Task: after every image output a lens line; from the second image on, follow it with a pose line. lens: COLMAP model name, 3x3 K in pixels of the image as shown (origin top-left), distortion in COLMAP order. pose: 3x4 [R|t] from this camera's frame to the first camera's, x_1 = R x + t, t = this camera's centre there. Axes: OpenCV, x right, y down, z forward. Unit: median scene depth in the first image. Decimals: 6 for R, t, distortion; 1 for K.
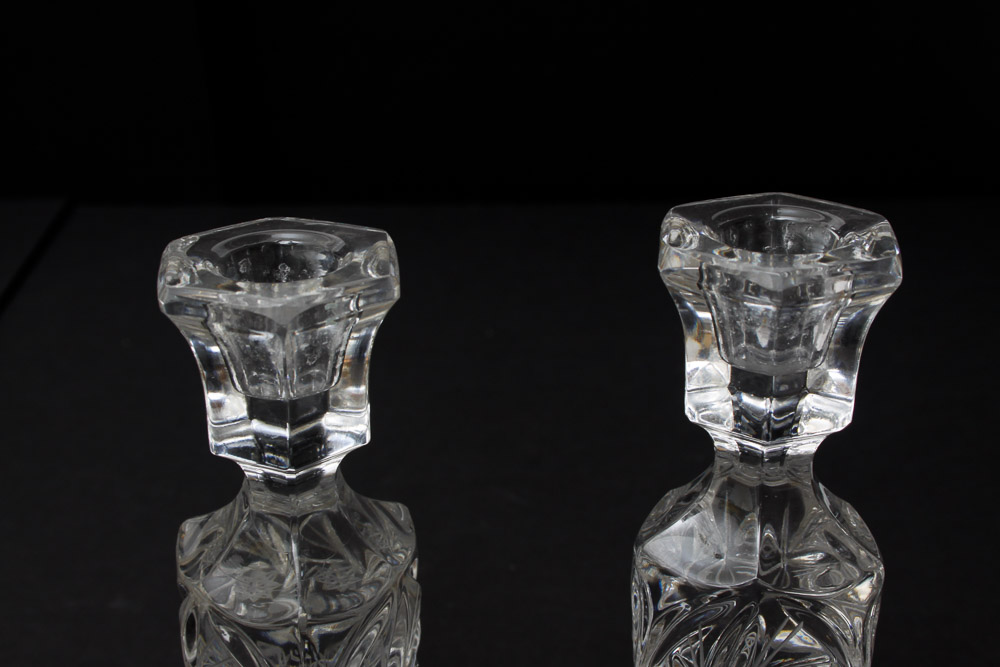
lens RADIAL K [[1697.7, 0, 500.0], [0, 1697.7, 333.5], [0, 0, 1]] dist [0.039470, -0.008190]
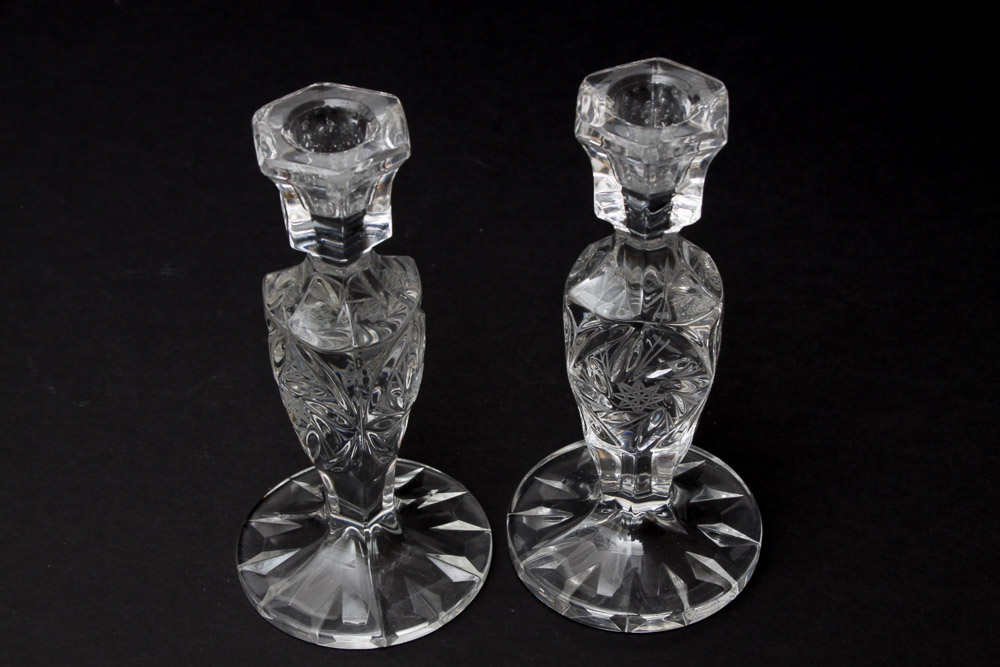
lens RADIAL K [[2028.0, 0, 500.0], [0, 2028.0, 333.5], [0, 0, 1]] dist [0.044472, -0.224627]
pose [[0.999551, -0.026454, 0.014102, -0.004520], [0.021801, 0.964335, 0.263784, -0.330541], [-0.020578, -0.263358, 0.964479, -0.805511]]
